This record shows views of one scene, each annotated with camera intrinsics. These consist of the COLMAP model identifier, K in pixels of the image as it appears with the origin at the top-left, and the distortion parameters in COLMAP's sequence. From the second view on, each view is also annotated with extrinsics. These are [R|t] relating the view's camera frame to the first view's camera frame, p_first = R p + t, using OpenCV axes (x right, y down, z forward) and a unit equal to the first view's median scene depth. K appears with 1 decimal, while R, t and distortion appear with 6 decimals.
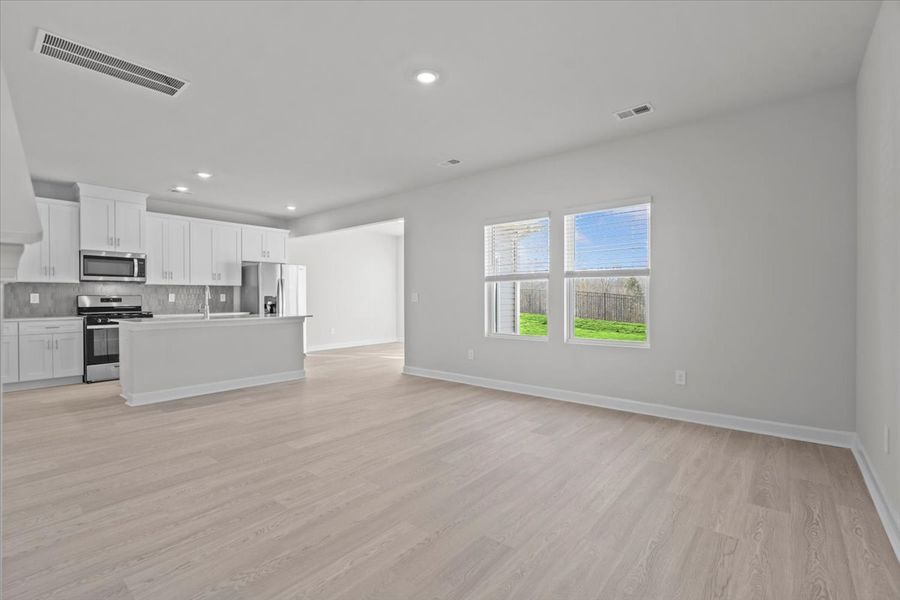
lens RADIAL K [[419.3, 0, 450.4], [0, 419.3, 297.8], [0, 0, 1]] dist [-0.004486, 0.001059]
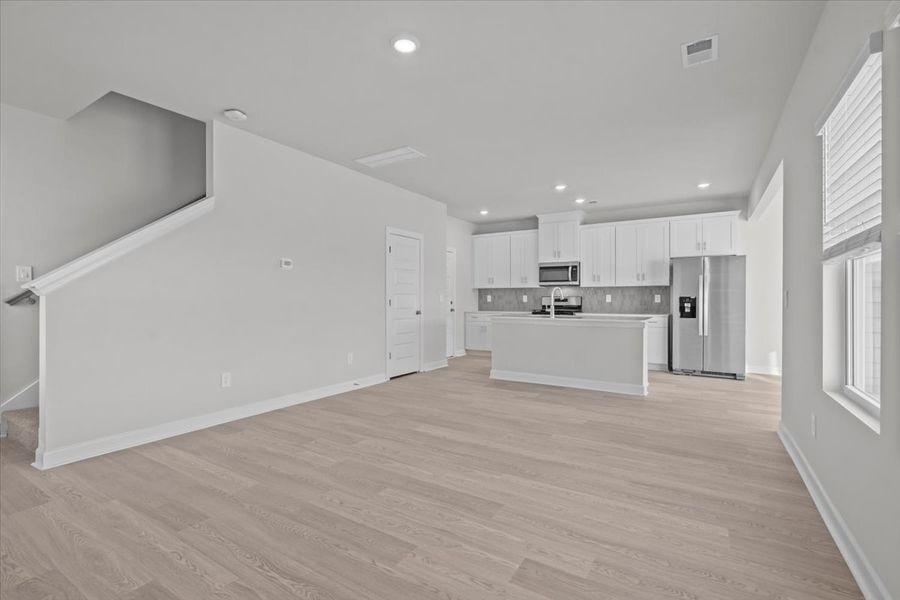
lens RADIAL K [[419.3, 0, 444.8], [0, 419.3, 298.3], [0, 0, 1]] dist [-0.004486, 0.001059]
pose [[0.108914, 0.002480, -0.994048, 0.459495], [-0.002573, 0.999994, 0.002213, -0.002144], [0.994048, 0.002317, 0.108920, 0.557523]]
